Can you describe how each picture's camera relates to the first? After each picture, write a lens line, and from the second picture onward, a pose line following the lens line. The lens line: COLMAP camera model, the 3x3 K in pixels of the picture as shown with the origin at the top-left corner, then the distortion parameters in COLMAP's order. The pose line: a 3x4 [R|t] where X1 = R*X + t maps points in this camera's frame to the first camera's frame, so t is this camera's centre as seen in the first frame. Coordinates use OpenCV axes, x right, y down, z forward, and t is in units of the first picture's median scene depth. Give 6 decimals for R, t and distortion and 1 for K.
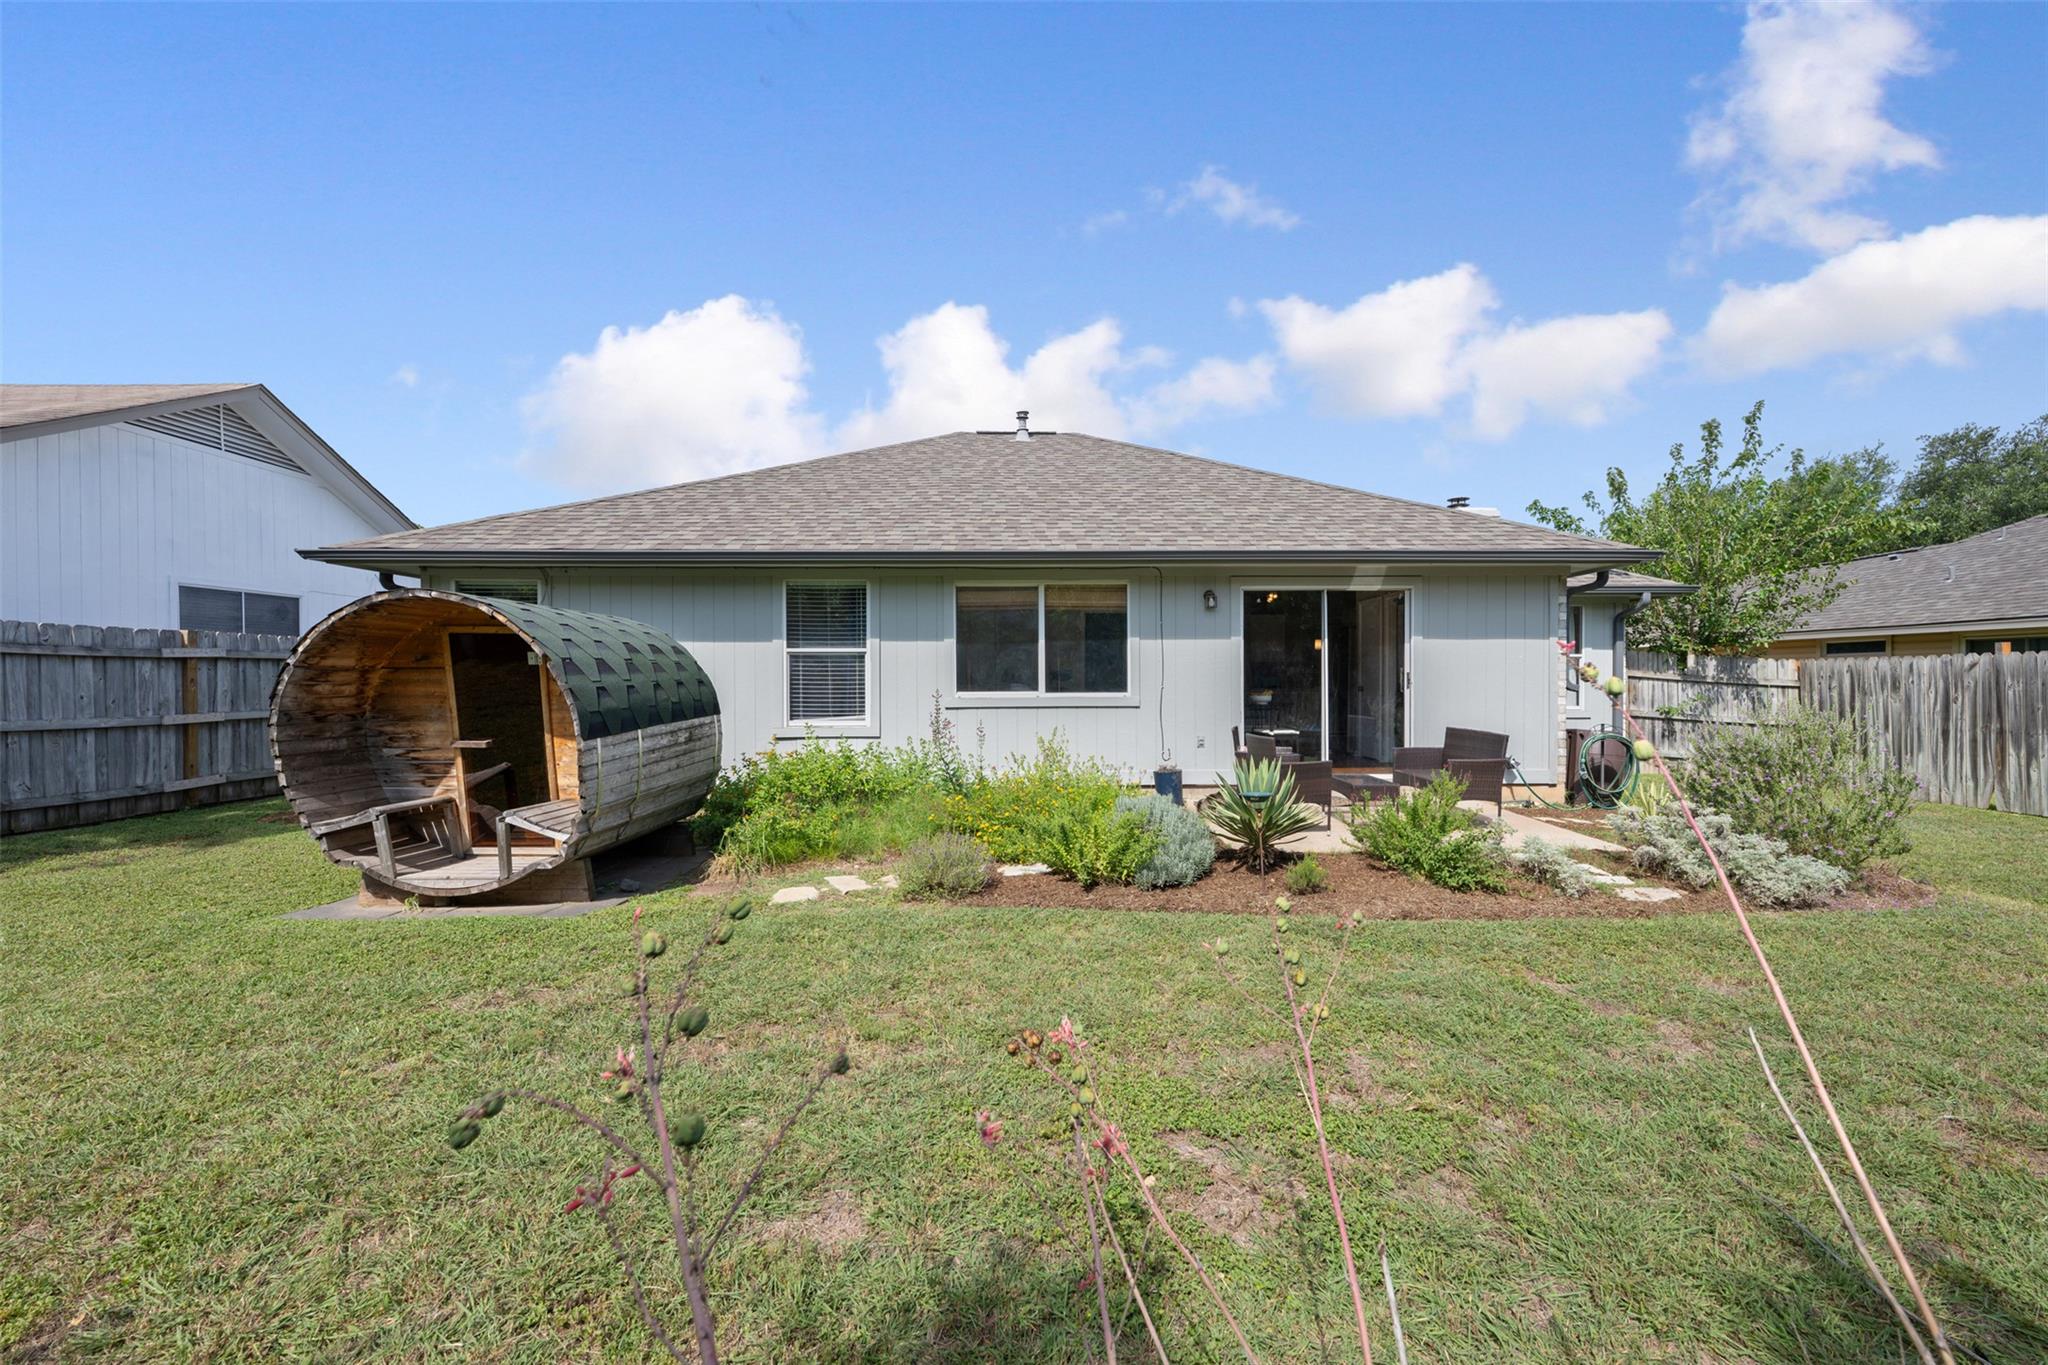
lens RADIAL K [[826.2, 0, 1067.0], [0, 826.2, 671.6], [0, 0, 1]] dist [-0.000048, -0.000059]
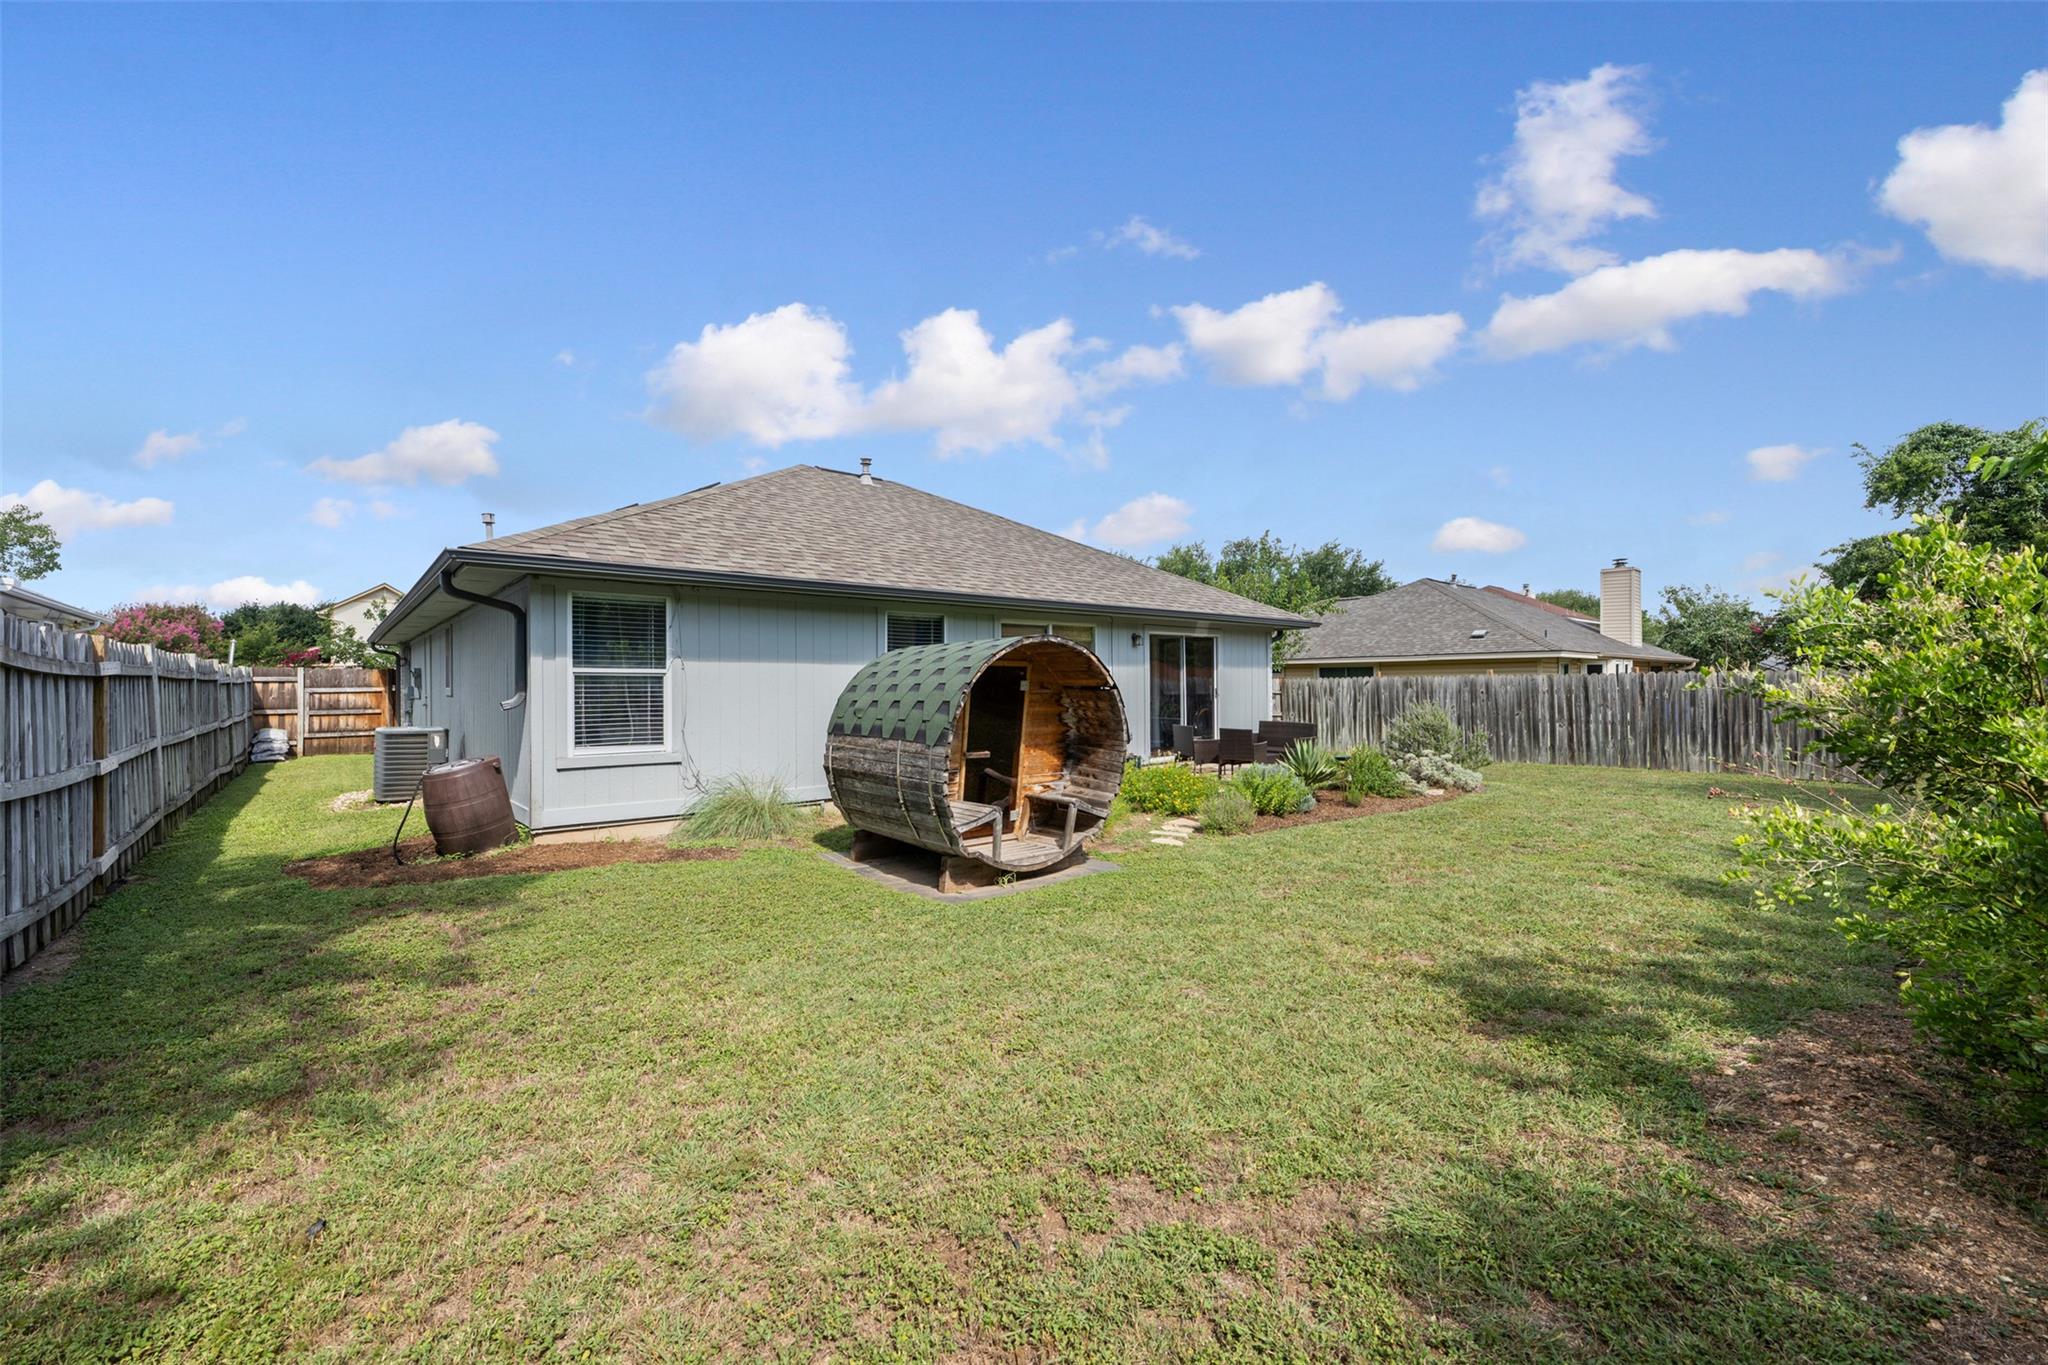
lens RADIAL K [[815.5, 0, 1021.2], [0, 815.5, 685.4], [0, 0, 1]] dist [-0.000730, -0.000038]
pose [[0.777972, -0.007091, 0.628259, -1.010881], [0.008978, 0.999960, 0.000169, -0.010003], [-0.628234, 0.005509, 0.778005, 0.022232]]
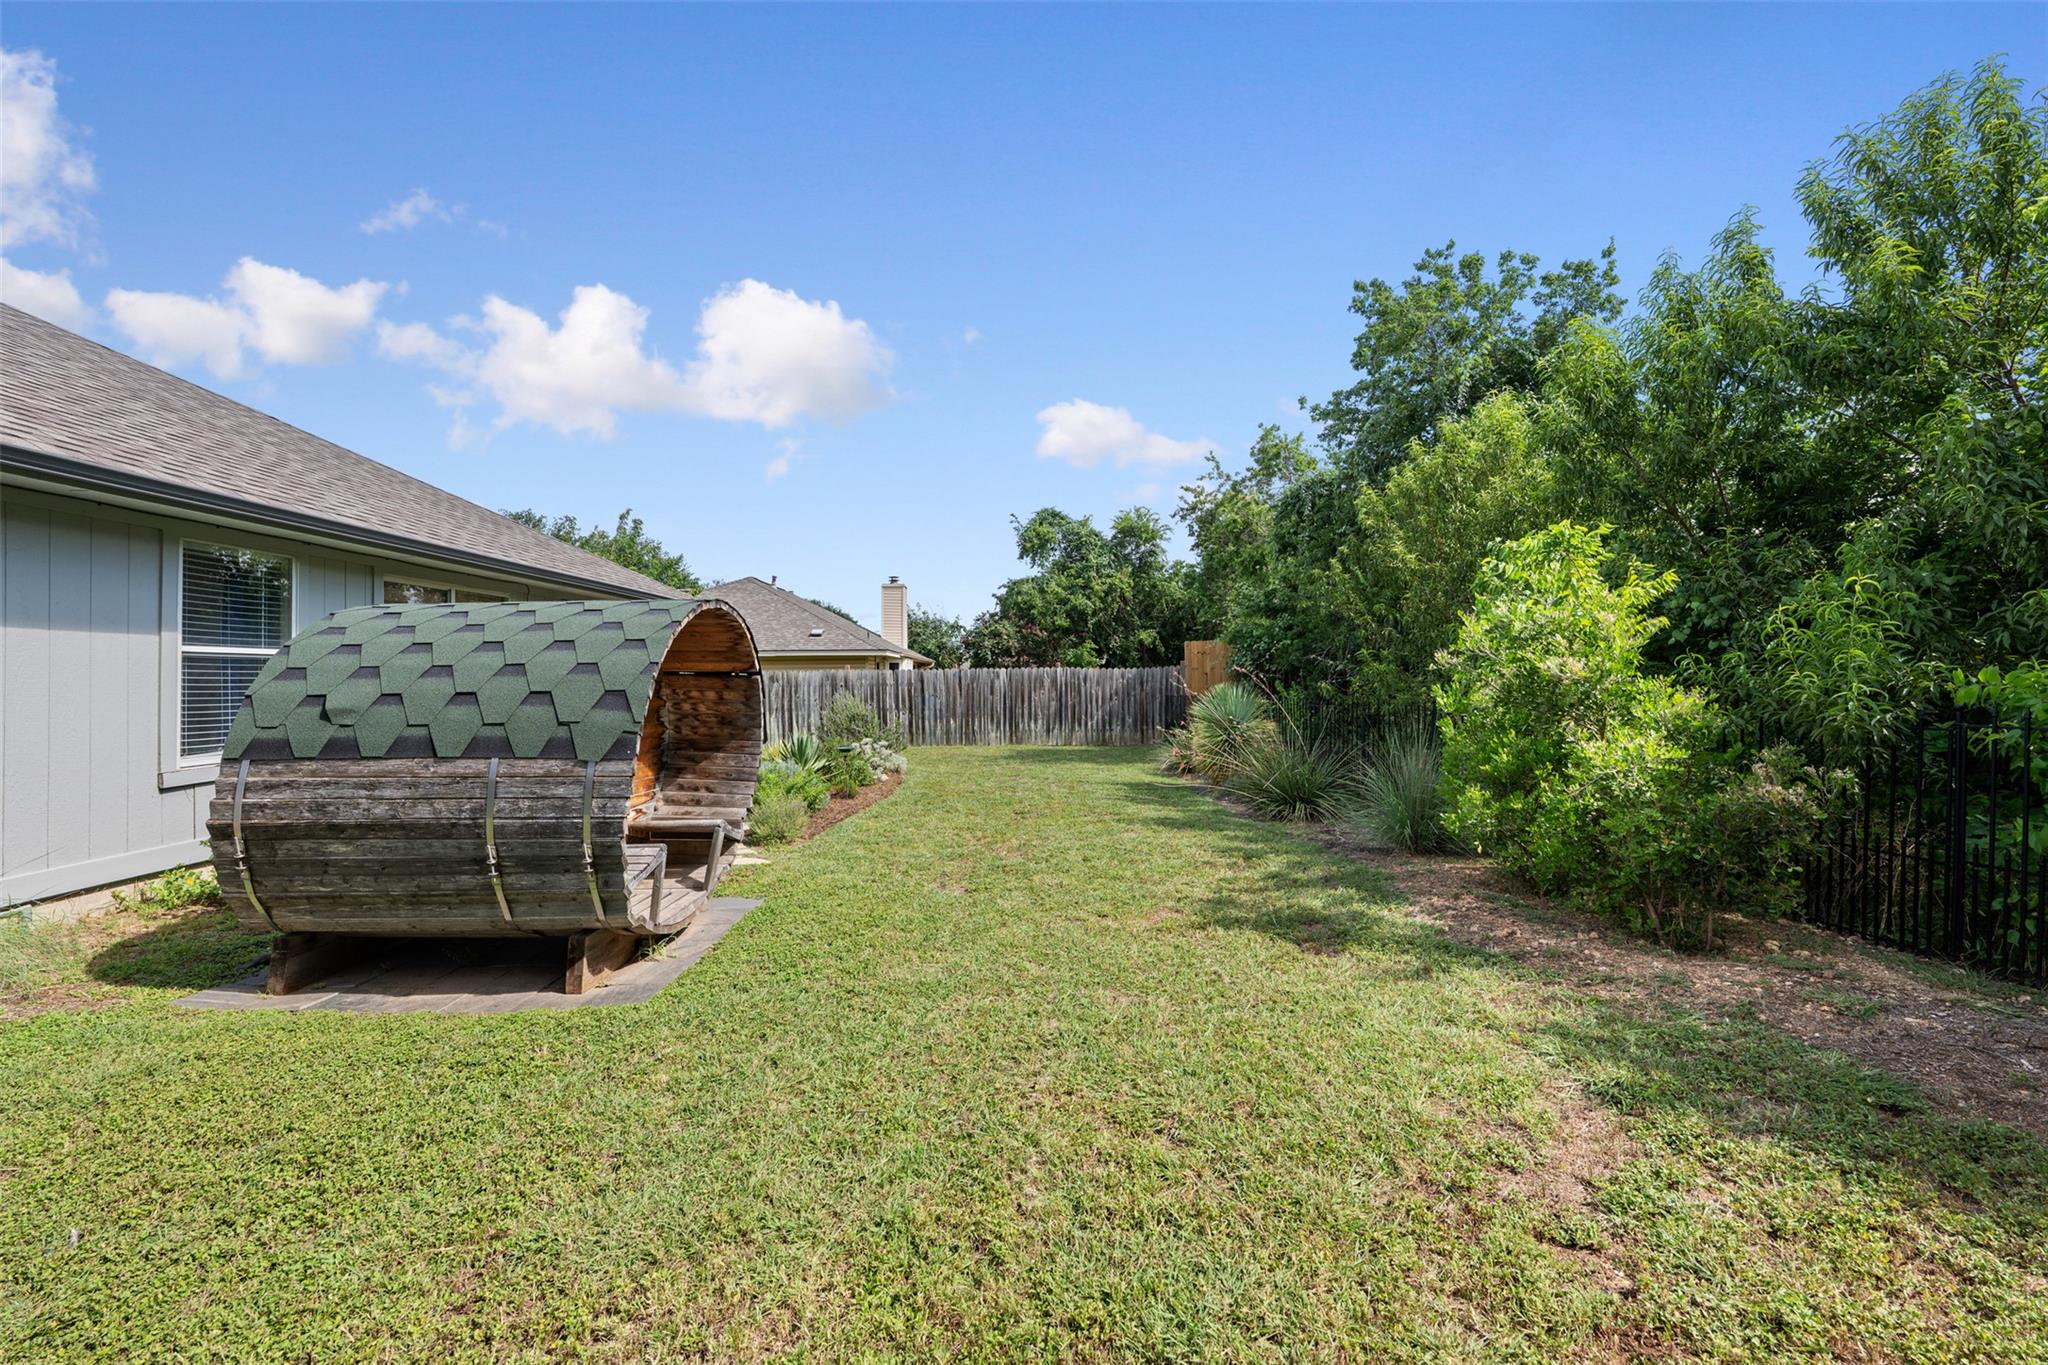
lens RADIAL K [[819.3, 0, 1031.5], [0, 819.3, 669.1], [0, 0, 1]] dist [-0.002713, -0.000445]
pose [[0.000978, 0.008875, 0.999960, -1.078474], [0.009435, 0.999916, -0.008883, -0.002235], [-0.999955, 0.009443, 0.000894, 0.396944]]
